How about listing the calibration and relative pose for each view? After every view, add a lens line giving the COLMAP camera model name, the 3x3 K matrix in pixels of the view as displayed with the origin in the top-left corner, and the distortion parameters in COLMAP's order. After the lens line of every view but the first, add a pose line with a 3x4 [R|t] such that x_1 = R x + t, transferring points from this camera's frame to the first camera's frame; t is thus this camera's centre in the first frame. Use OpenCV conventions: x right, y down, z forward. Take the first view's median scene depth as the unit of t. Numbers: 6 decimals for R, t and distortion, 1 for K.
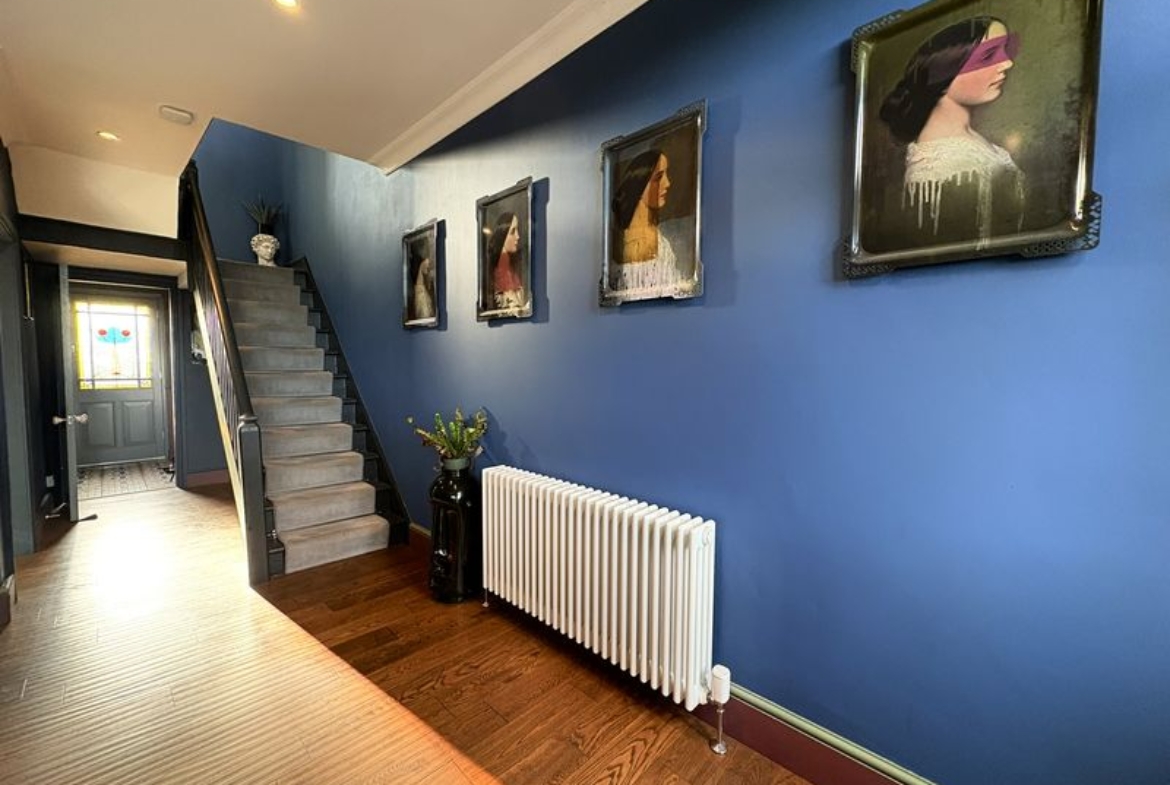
lens RADIAL K [[467.2, 0, 592.6], [0, 467.2, 396.1], [0, 0, 1]] dist [0.002047, -0.000287]
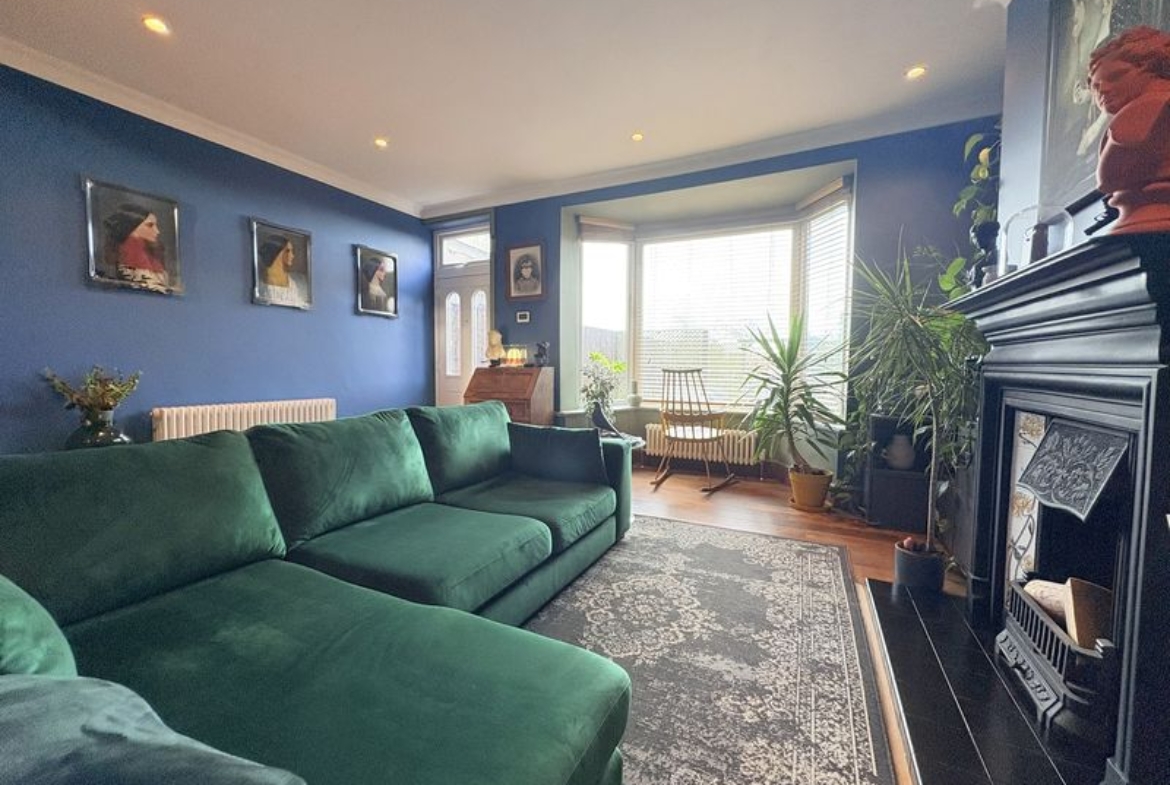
lens RADIAL K [[467.2, 0, 584.6], [0, 467.2, 392.6], [0, 0, 1]] dist [0.002047, -0.000287]
pose [[-0.313640, -0.066440, 0.947215, -2.273005], [0.047769, 0.995182, 0.085622, 0.067934], [-0.948340, 0.072102, -0.308955, 0.377022]]
